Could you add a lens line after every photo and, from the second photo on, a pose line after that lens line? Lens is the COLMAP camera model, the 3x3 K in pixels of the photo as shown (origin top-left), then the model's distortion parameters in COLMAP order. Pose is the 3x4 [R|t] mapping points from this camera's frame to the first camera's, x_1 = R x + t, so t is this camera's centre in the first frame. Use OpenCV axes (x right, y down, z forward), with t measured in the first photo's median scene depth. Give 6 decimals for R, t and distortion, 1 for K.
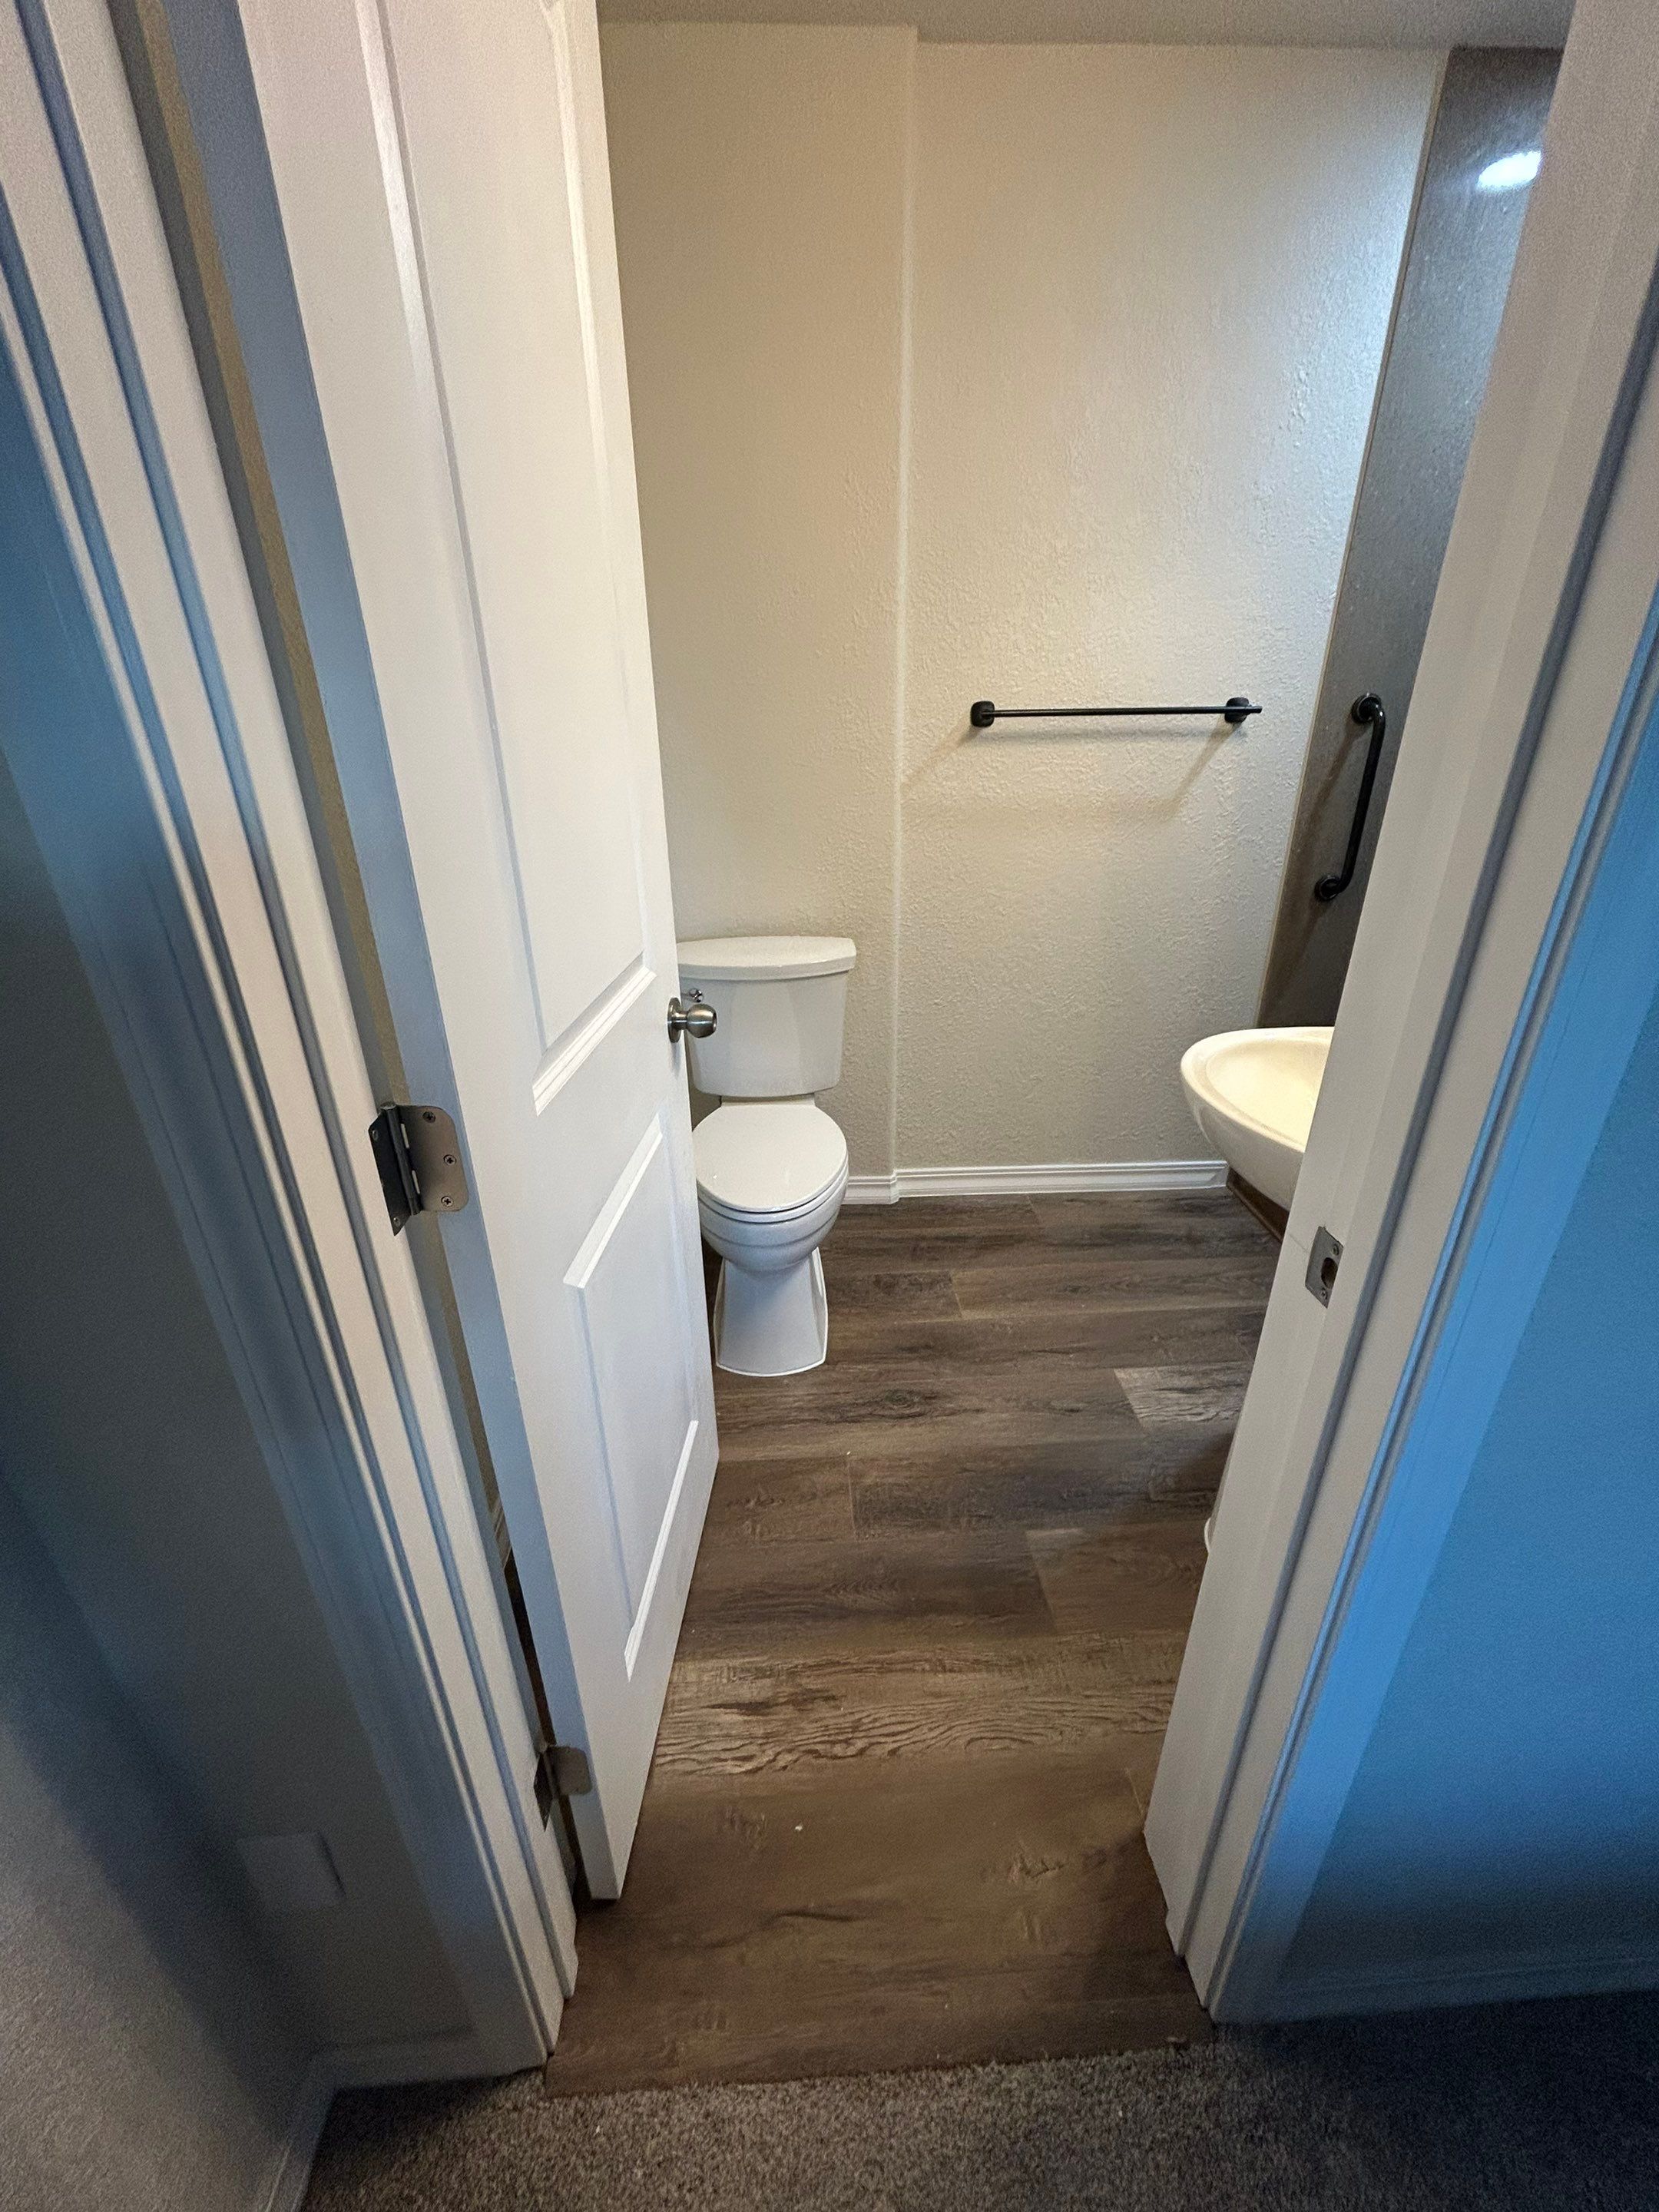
lens RADIAL K [[887.2, 0, 831.5], [0, 887.2, 1106.0], [0, 0, 1]] dist [-0.001932, 0.000868]
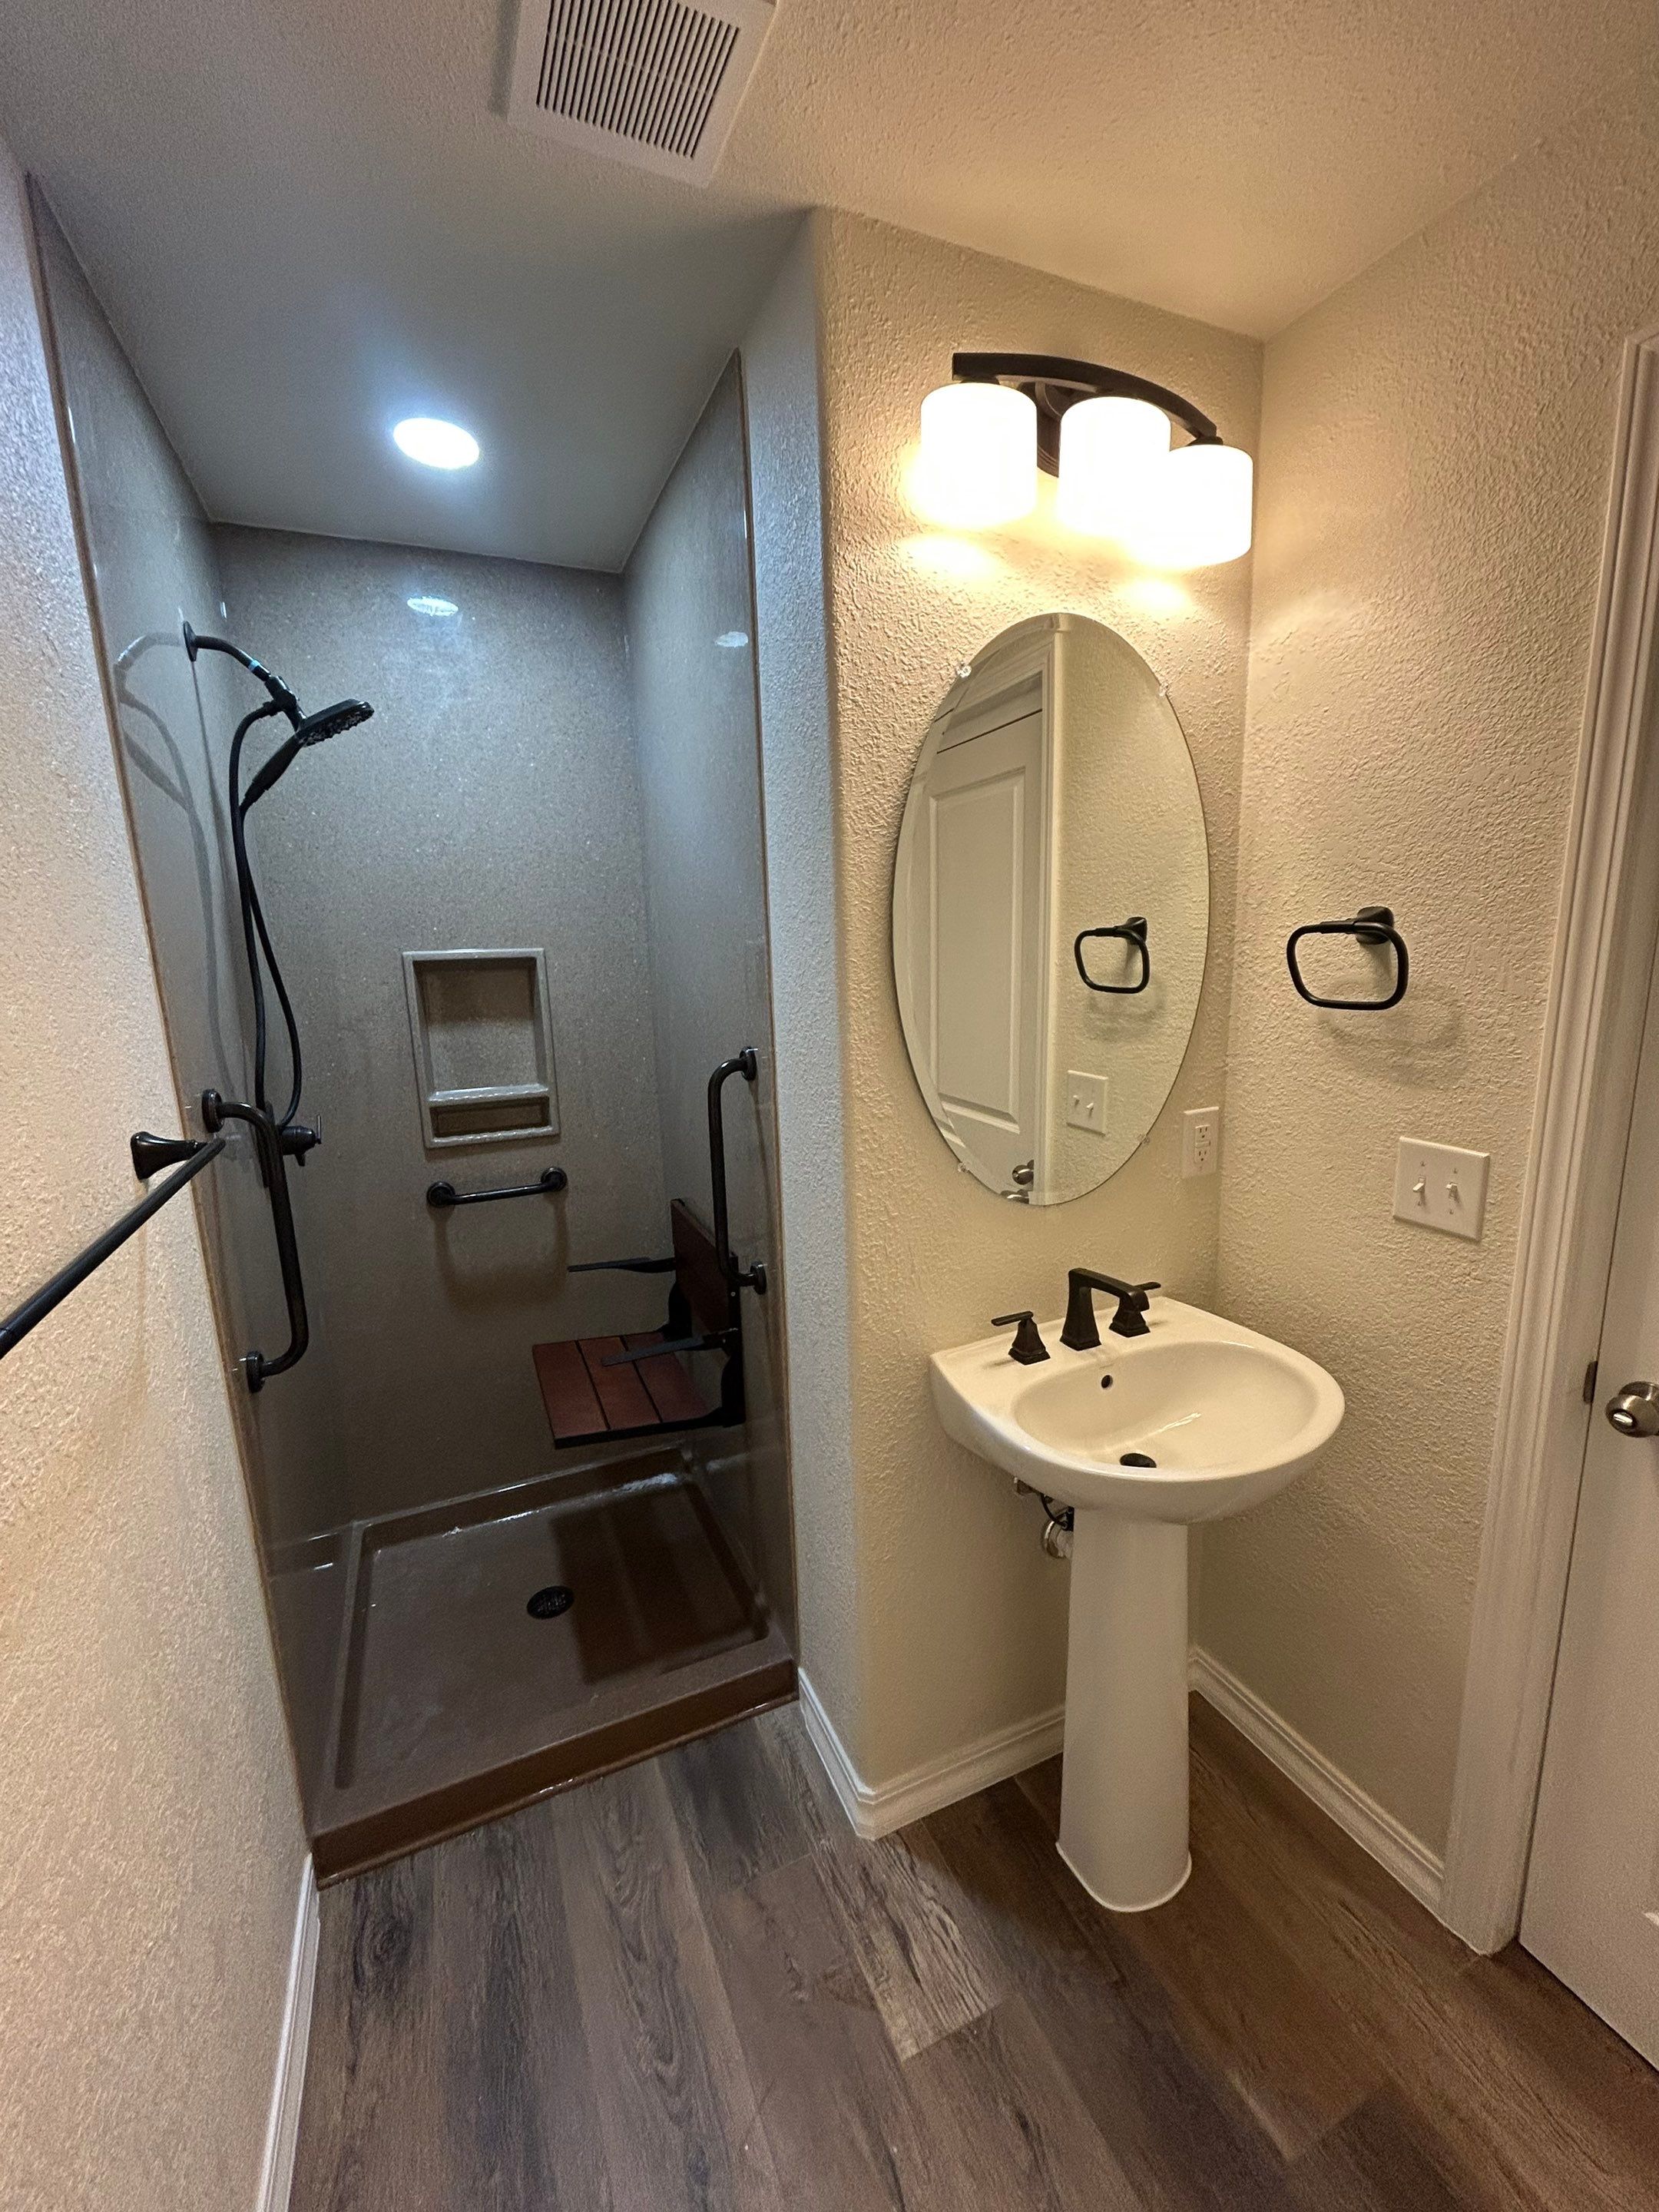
lens RADIAL K [[887.2, 0, 826.4], [0, 887.2, 1105.7], [0, 0, 1]] dist [-0.001932, 0.000868]
pose [[-0.351958, -0.152260, 0.923549, -0.132462], [0.422716, 0.854475, 0.301966, -0.460503], [-0.835127, 0.496679, -0.236376, 0.787700]]
